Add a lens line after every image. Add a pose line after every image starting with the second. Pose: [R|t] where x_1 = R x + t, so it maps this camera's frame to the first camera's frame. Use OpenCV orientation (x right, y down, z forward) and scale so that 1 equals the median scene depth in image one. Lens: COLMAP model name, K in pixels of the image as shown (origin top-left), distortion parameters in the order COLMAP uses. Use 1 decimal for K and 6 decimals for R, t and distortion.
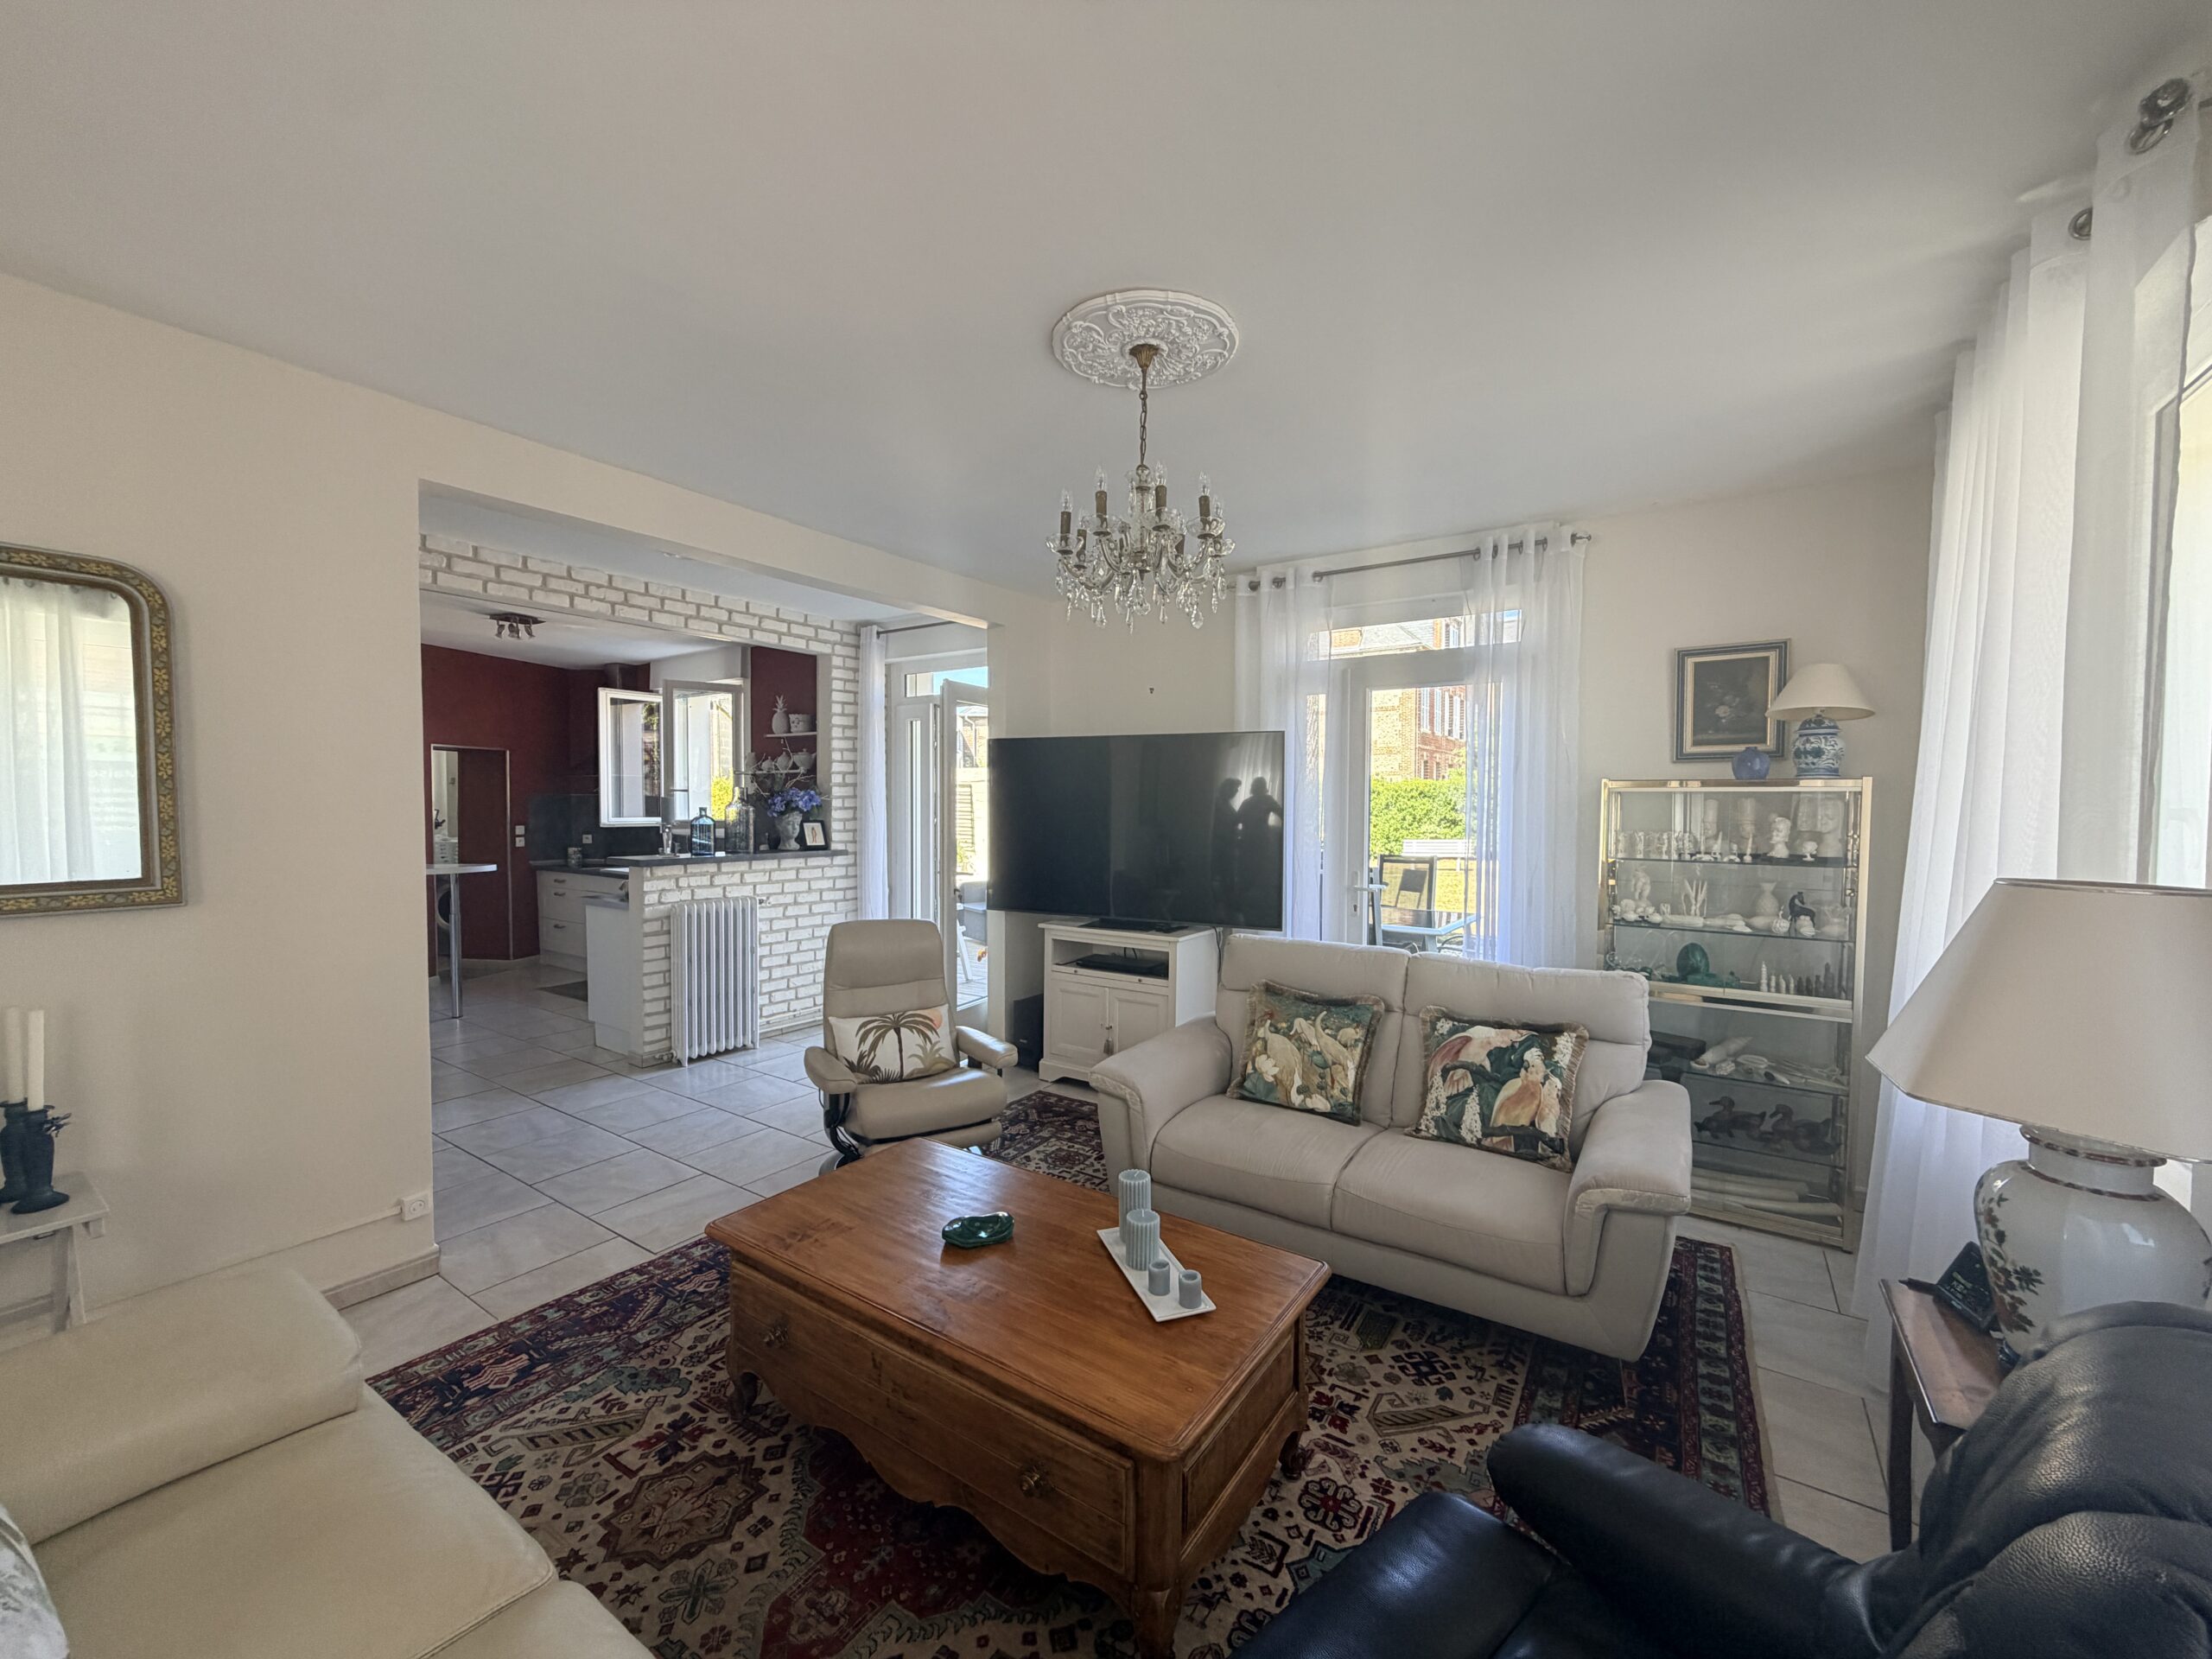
lens RADIAL K [[880.4, 0, 1104.5], [0, 880.4, 835.0], [0, 0, 1]] dist [0.004200, 0.000153]
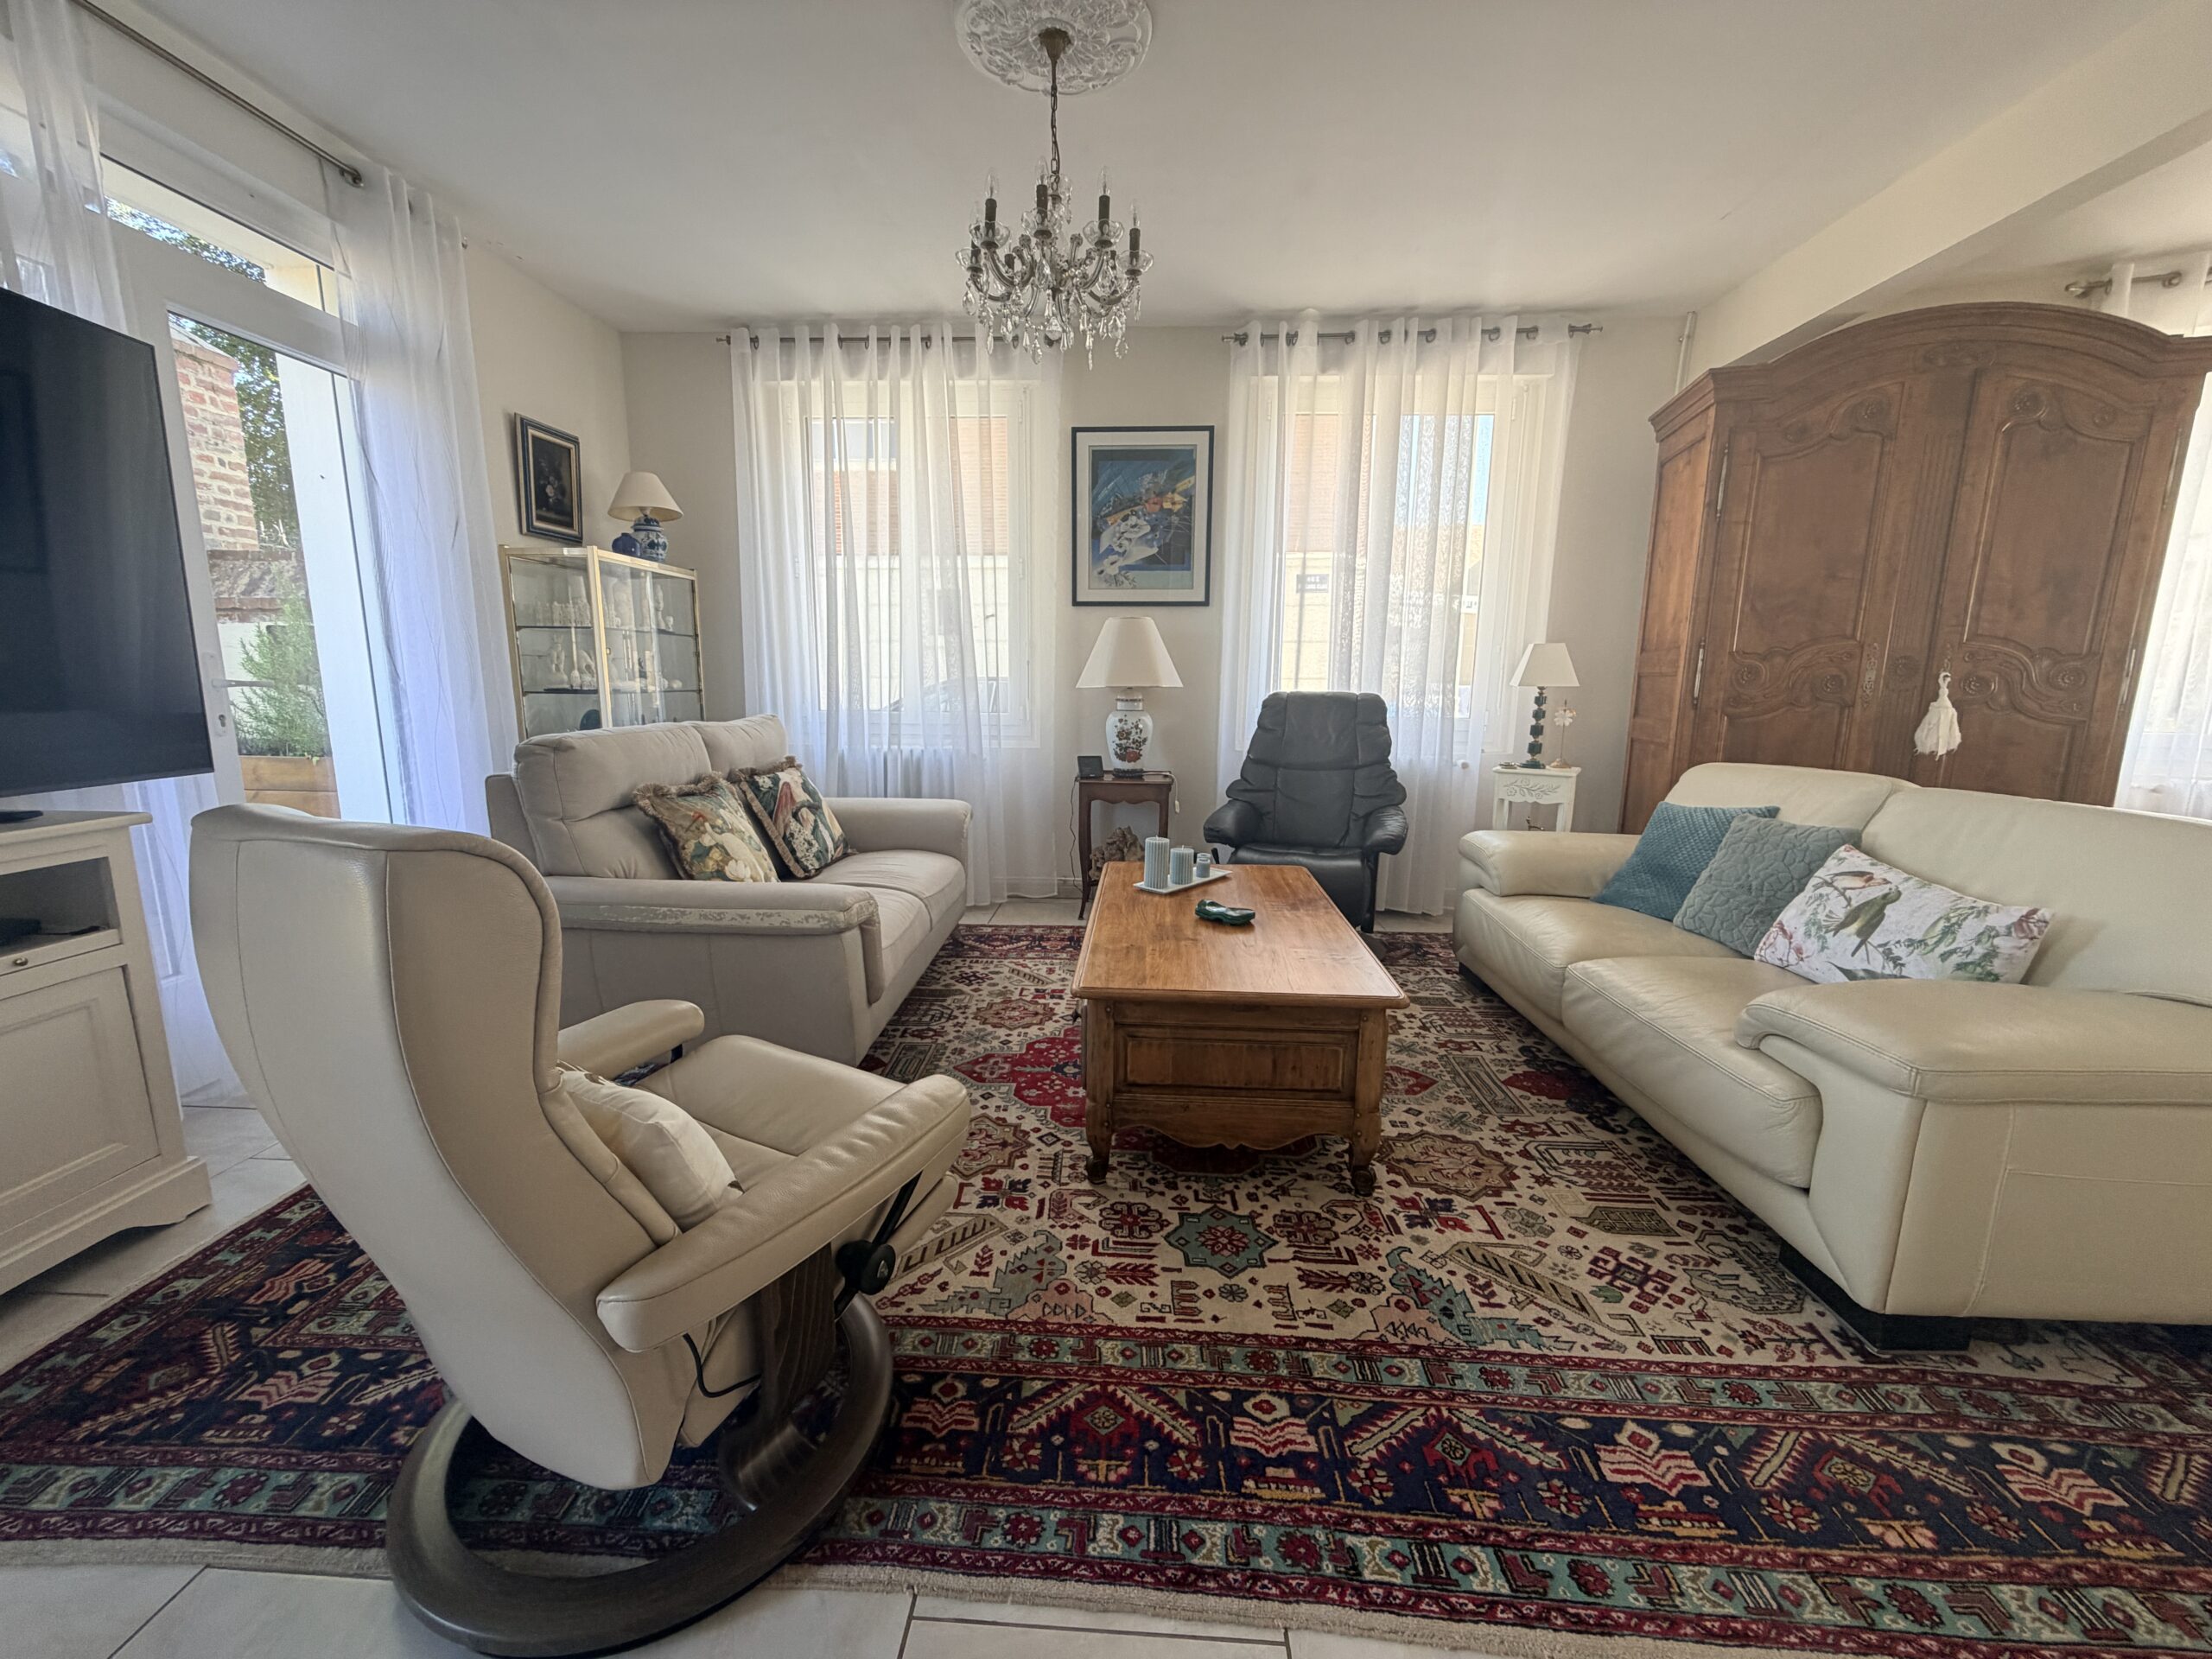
lens RADIAL K [[880.4, 0, 1102.1], [0, 880.4, 830.7], [0, 0, 1]] dist [0.004200, 0.000153]
pose [[-0.514121, -0.160372, 0.842591, -0.898980], [0.021463, 0.979651, 0.199556, 0.094253], [-0.857449, 0.120680, -0.500217, 1.502245]]
